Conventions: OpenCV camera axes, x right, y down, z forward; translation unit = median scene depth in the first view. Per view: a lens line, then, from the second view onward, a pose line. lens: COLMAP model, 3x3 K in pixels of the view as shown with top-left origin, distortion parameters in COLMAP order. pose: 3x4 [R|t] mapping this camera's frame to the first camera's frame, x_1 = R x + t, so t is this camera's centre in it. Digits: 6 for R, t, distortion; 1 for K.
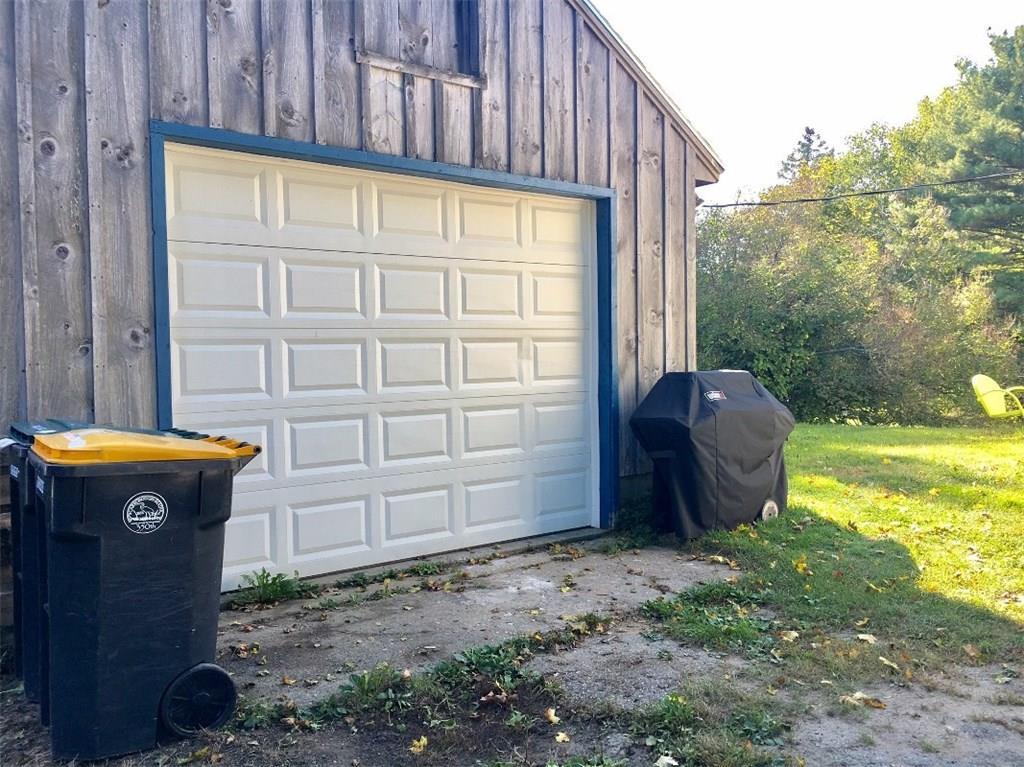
lens RADIAL K [[866.1, 0, 511.9], [0, 866.1, 381.8], [0, 0, 1]] dist [0.060464, -0.070003]
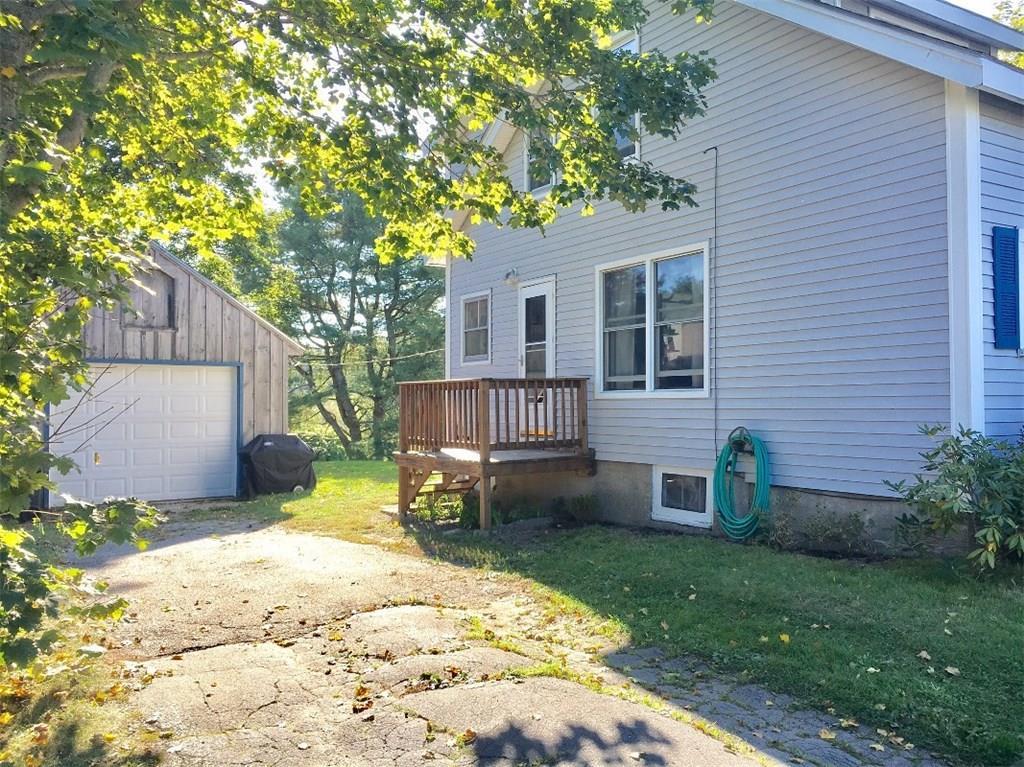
lens RADIAL K [[866.1, 0, 511.4], [0, 866.1, 384.8], [0, 0, 1]] dist [0.060464, -0.070003]
pose [[0.996603, 0.007279, -0.082028, 1.273682], [-0.012199, 0.998146, -0.059637, -0.013369], [0.081441, 0.060435, 0.994844, -1.698126]]
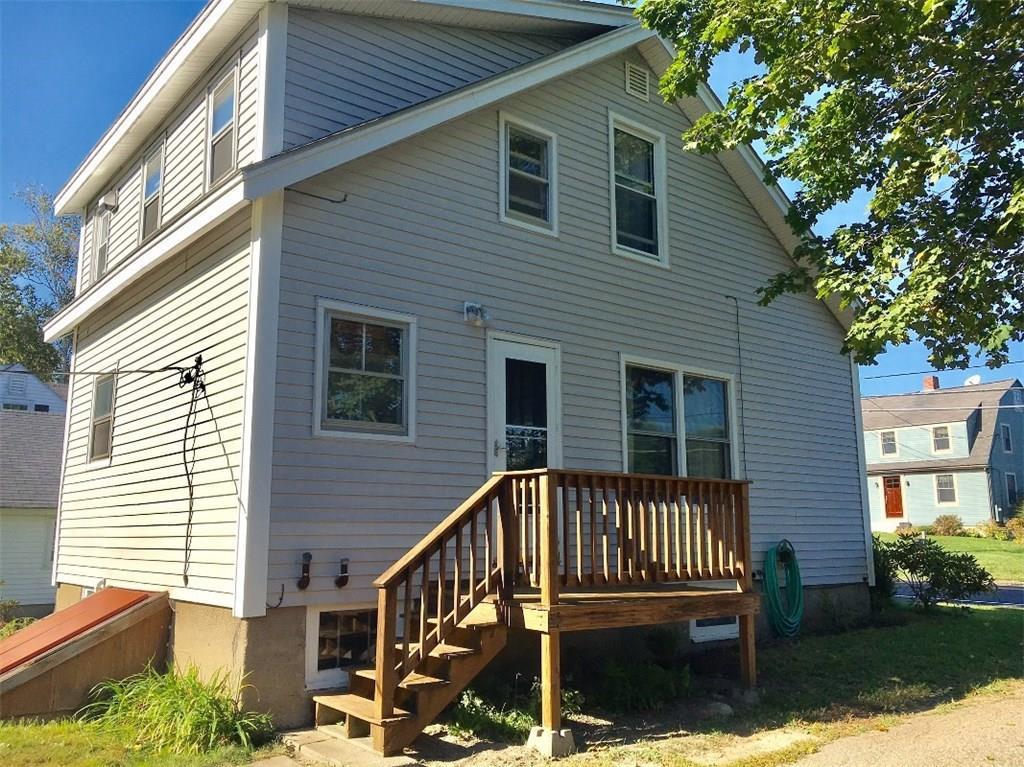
lens RADIAL K [[866.1, 0, 511.0], [0, 866.1, 383.1], [0, 0, 1]] dist [0.060464, -0.070003]
pose [[-0.027599, 0.171839, 0.984738, -0.938316], [0.029845, 0.984816, -0.171017, -0.085291], [-0.999173, 0.024669, -0.032308, 1.356857]]
